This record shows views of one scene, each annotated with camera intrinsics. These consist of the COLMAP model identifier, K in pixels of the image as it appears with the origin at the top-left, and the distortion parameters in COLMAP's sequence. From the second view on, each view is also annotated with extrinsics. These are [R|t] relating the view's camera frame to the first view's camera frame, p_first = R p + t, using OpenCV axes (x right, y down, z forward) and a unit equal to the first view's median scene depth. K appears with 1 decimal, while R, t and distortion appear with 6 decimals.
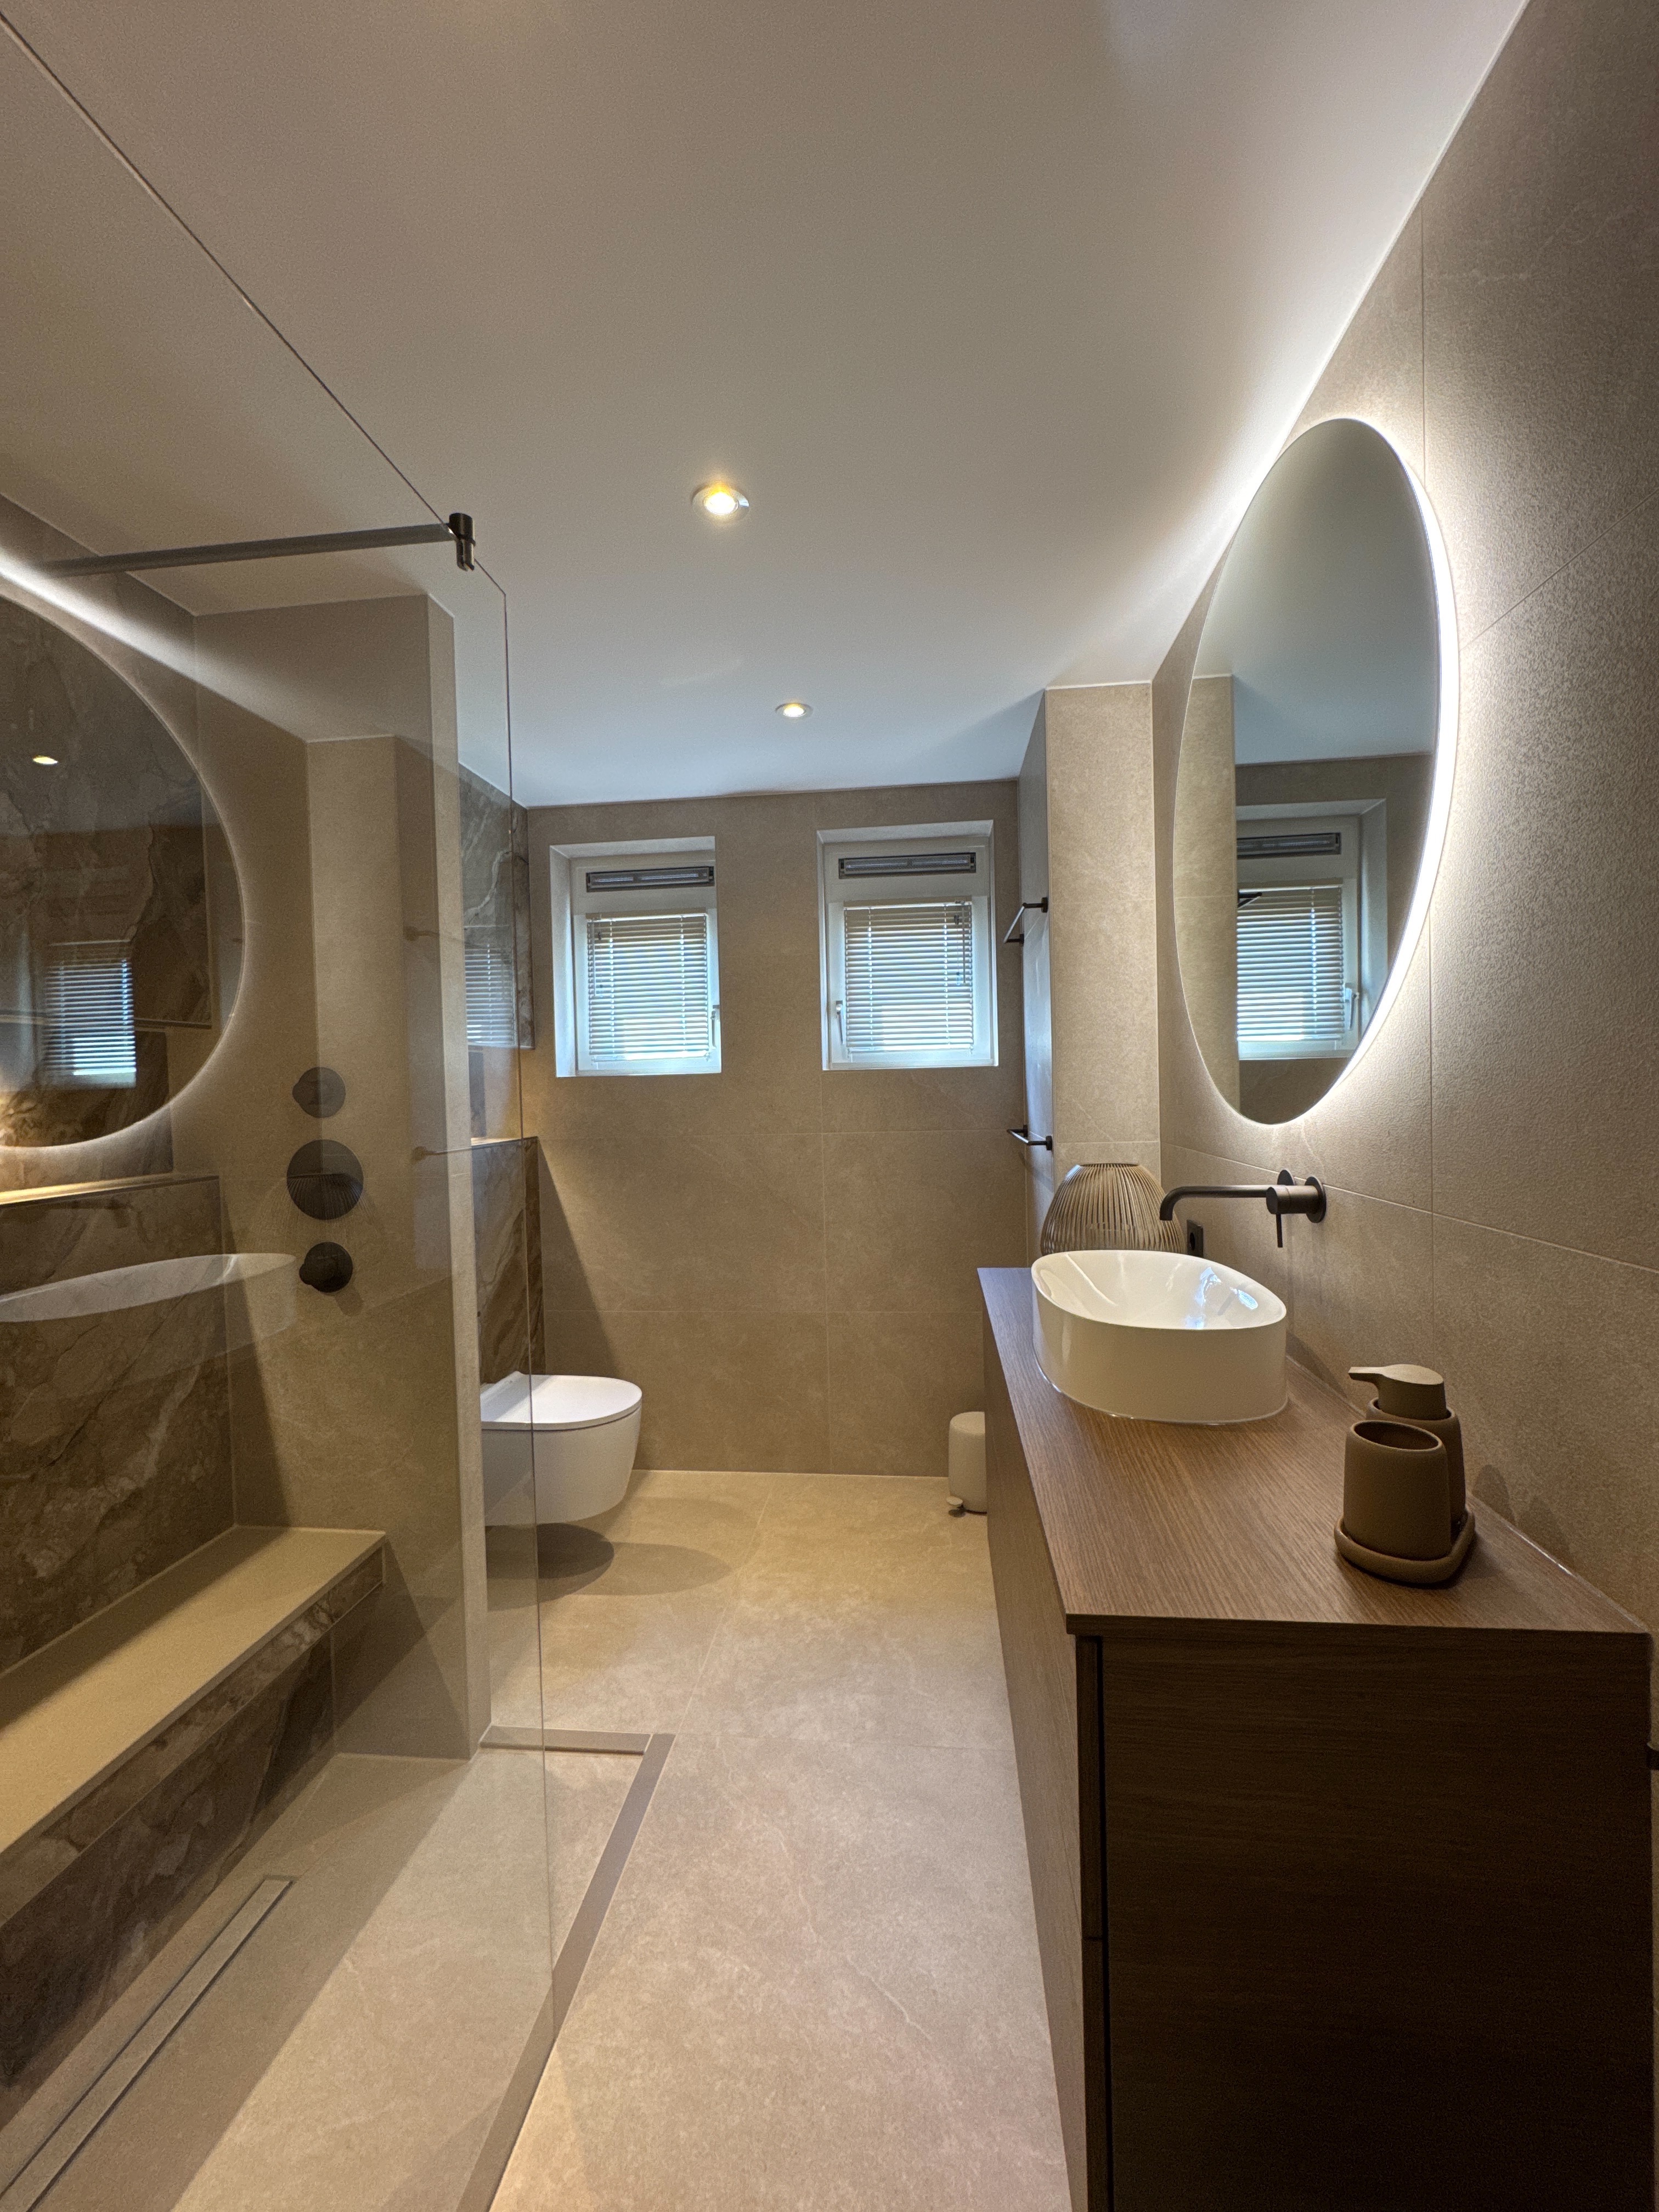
lens RADIAL K [[890.0, 0, 831.6], [0, 890.0, 1105.8], [0, 0, 1]] dist [-0.001613, -0.000118]
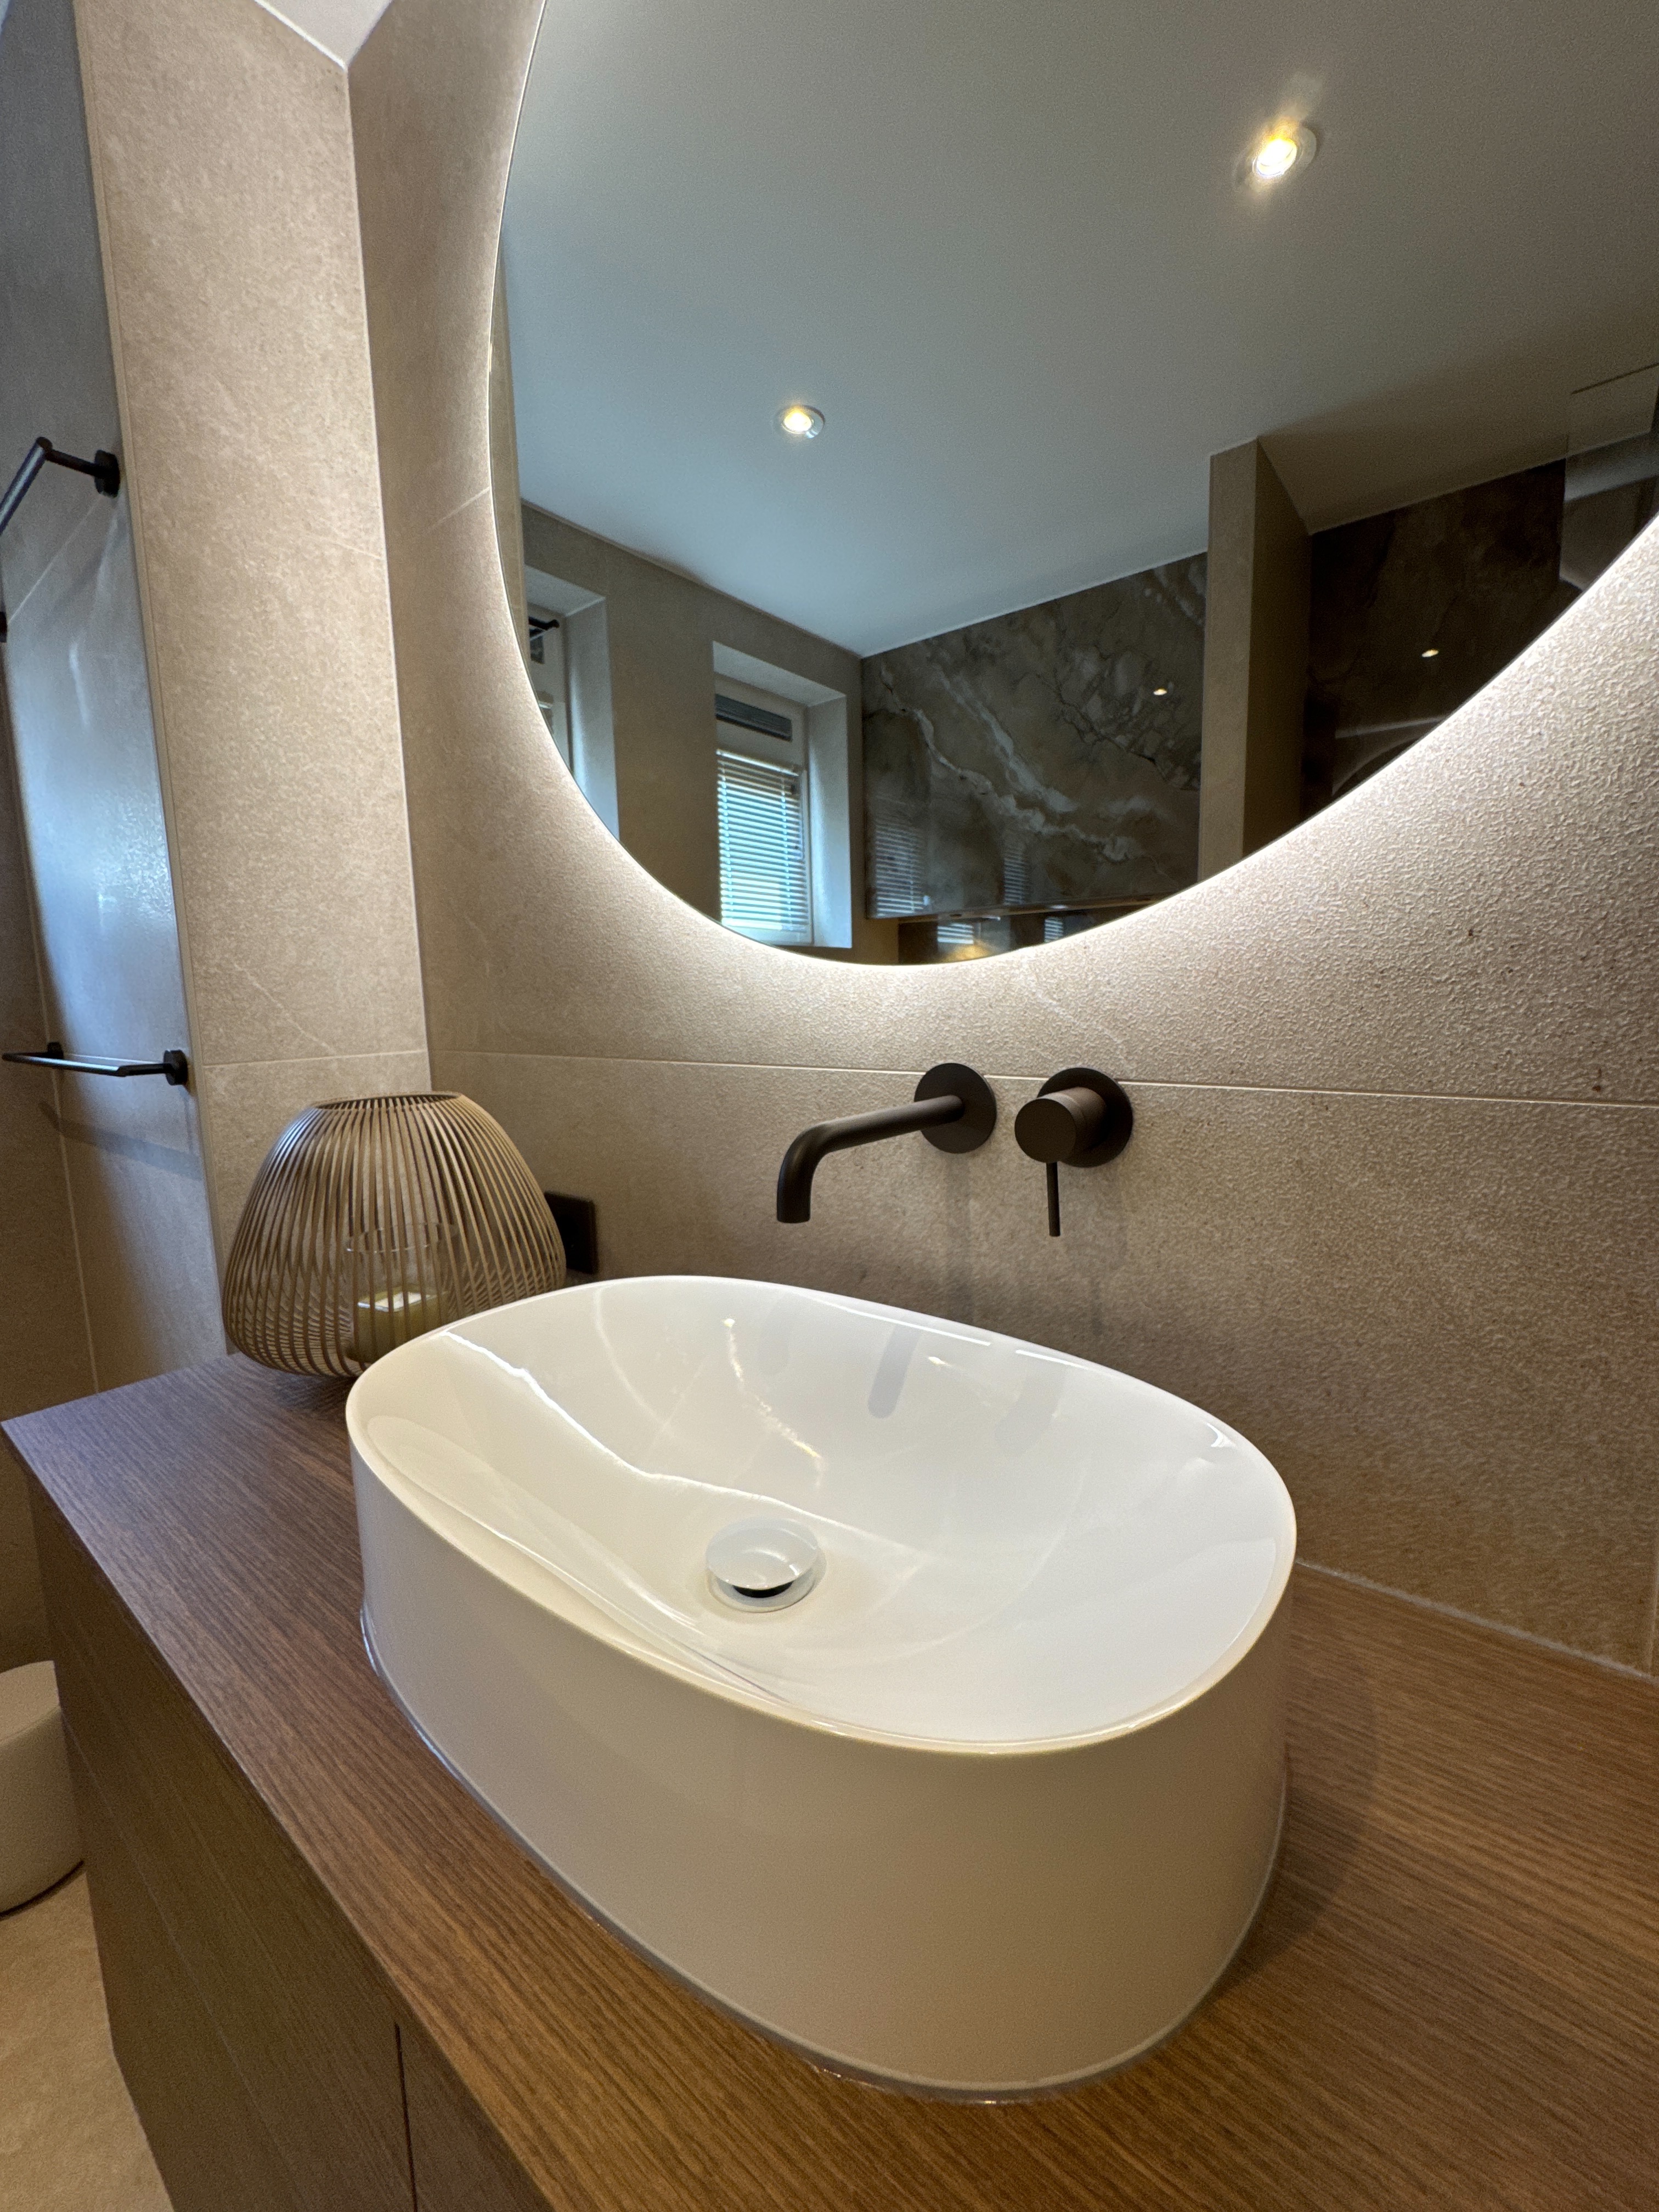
lens RADIAL K [[890.0, 0, 833.6], [0, 890.0, 1098.3], [0, 0, 1]] dist [-0.001613, -0.000118]
pose [[0.529022, -0.091376, 0.843674, 0.051034], [0.034593, 0.995682, 0.086148, 0.030961], [-0.847903, -0.016389, 0.529898, 0.517603]]
